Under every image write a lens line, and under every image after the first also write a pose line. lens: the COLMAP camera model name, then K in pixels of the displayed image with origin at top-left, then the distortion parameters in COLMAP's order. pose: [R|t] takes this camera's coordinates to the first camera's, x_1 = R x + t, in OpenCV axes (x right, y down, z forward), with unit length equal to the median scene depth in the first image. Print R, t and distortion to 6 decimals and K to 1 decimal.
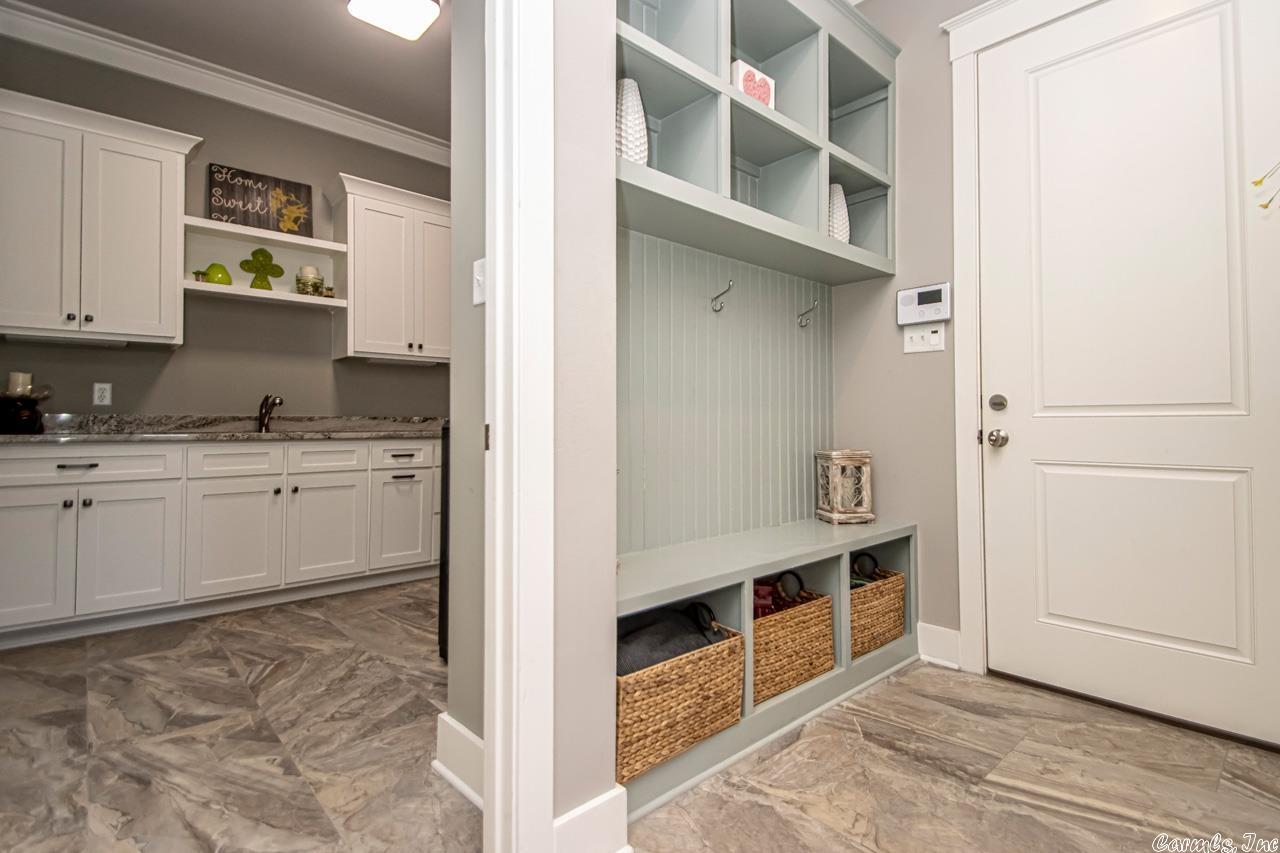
lens RADIAL K [[600.9, 0, 652.3], [0, 600.9, 410.9], [0, 0, 1]] dist [0.032194, -0.023126]
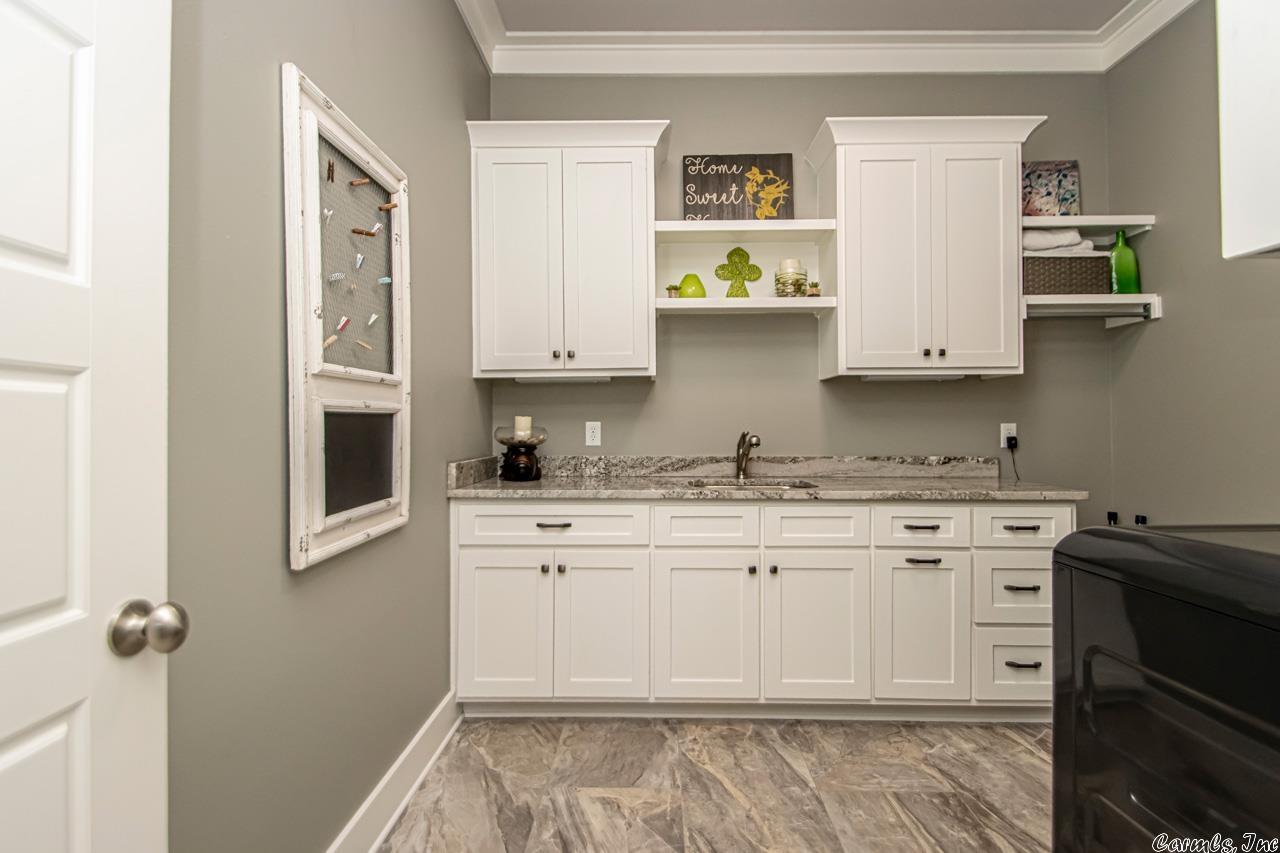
lens RADIAL K [[600.9, 0, 652.3], [0, 600.9, 410.9], [0, 0, 1]] dist [0.032194, -0.023126]
pose [[0.723067, -0.012943, -0.690657, -0.184992], [0.013656, 0.999897, -0.004442, -0.051933], [0.690643, -0.006220, 0.723169, 0.359428]]
